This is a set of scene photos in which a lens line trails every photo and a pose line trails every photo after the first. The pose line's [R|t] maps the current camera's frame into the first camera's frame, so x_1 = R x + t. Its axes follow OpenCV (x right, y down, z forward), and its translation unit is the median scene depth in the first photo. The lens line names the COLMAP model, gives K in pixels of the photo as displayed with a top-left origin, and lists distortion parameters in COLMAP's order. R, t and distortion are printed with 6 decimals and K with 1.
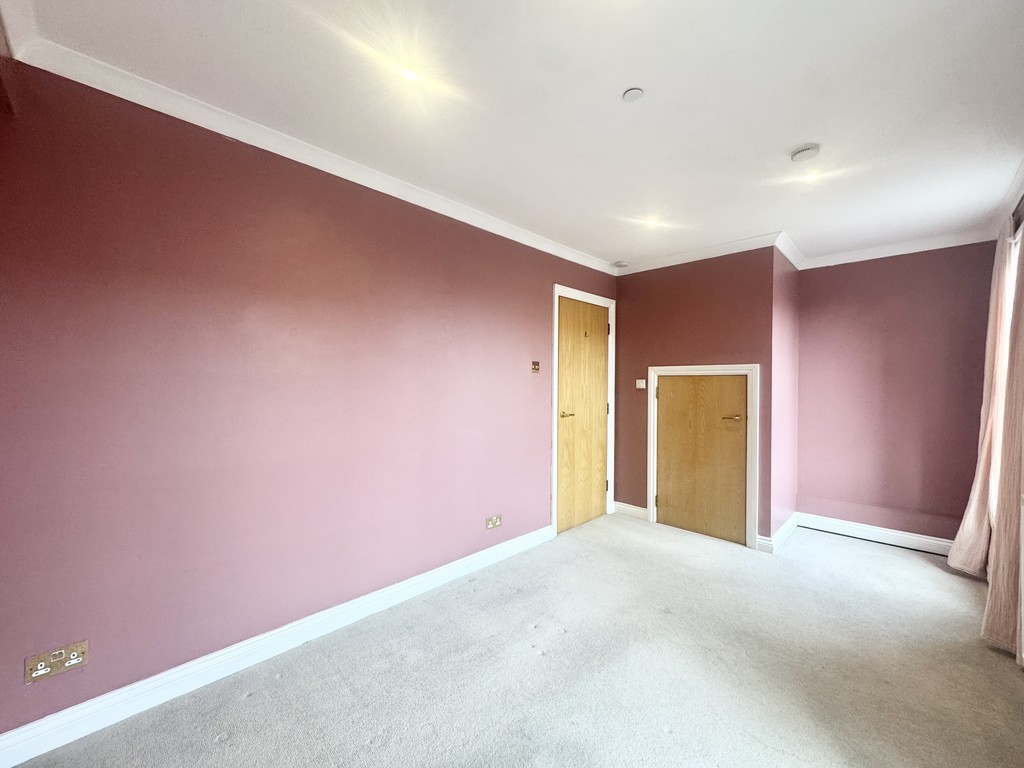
lens RADIAL K [[410.0, 0, 508.3], [0, 410.0, 383.8], [0, 0, 1]] dist [-0.003227, 0.000020]
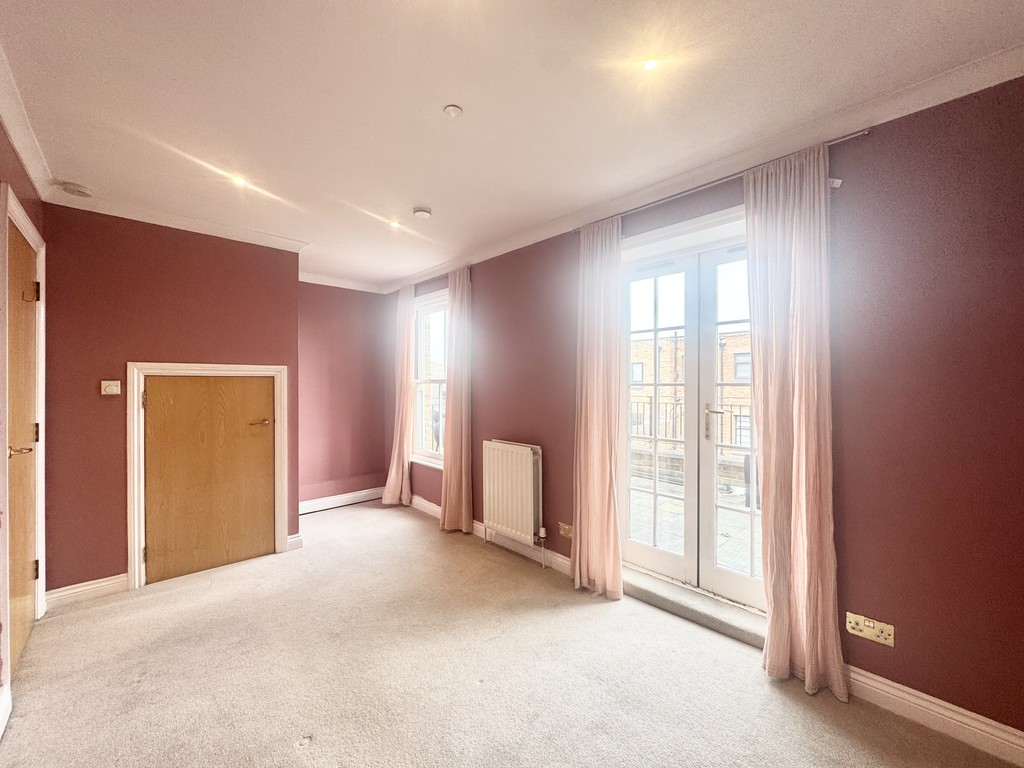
lens RADIAL K [[410.0, 0, 510.7], [0, 410.0, 384.0], [0, 0, 1]] dist [-0.003227, 0.000020]
pose [[0.027429, -0.007774, 0.999594, -0.359260], [0.002644, 0.999967, 0.007704, -0.010331], [-0.999620, 0.002432, 0.027449, 0.403470]]
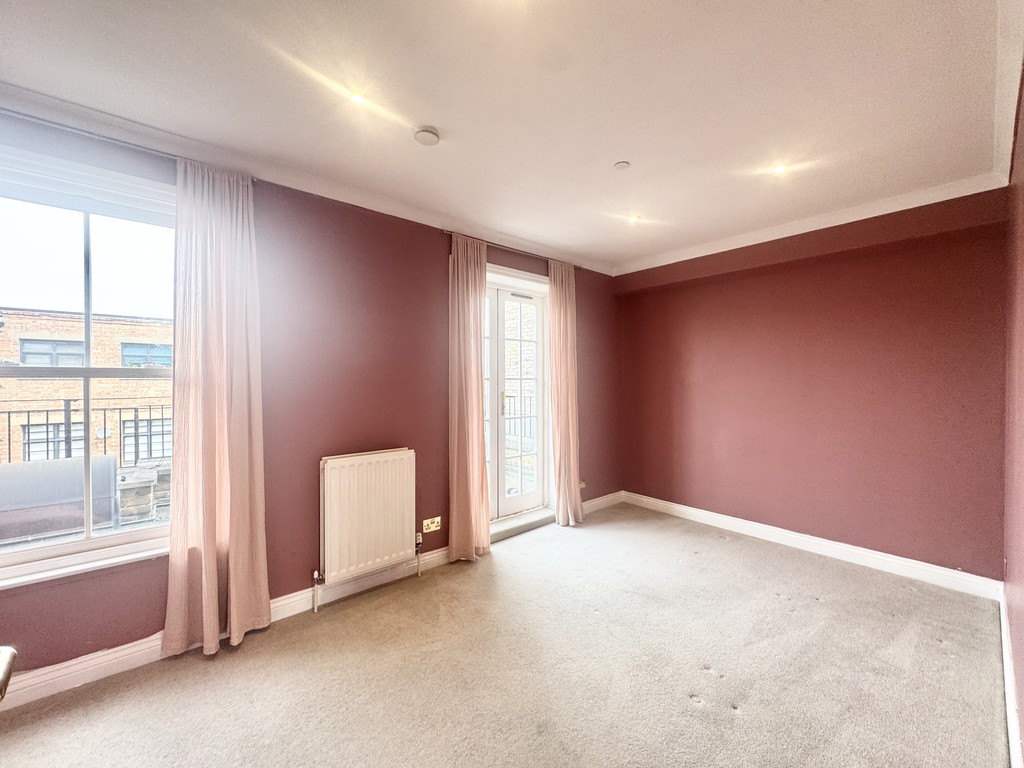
lens RADIAL K [[410.0, 0, 512.7], [0, 410.0, 380.3], [0, 0, 1]] dist [-0.003227, 0.000020]
pose [[-0.997542, -0.002757, 0.070015, 0.283418], [-0.002391, 0.999983, 0.005310, -0.004536], [-0.070028, 0.005129, -0.997532, 1.171866]]
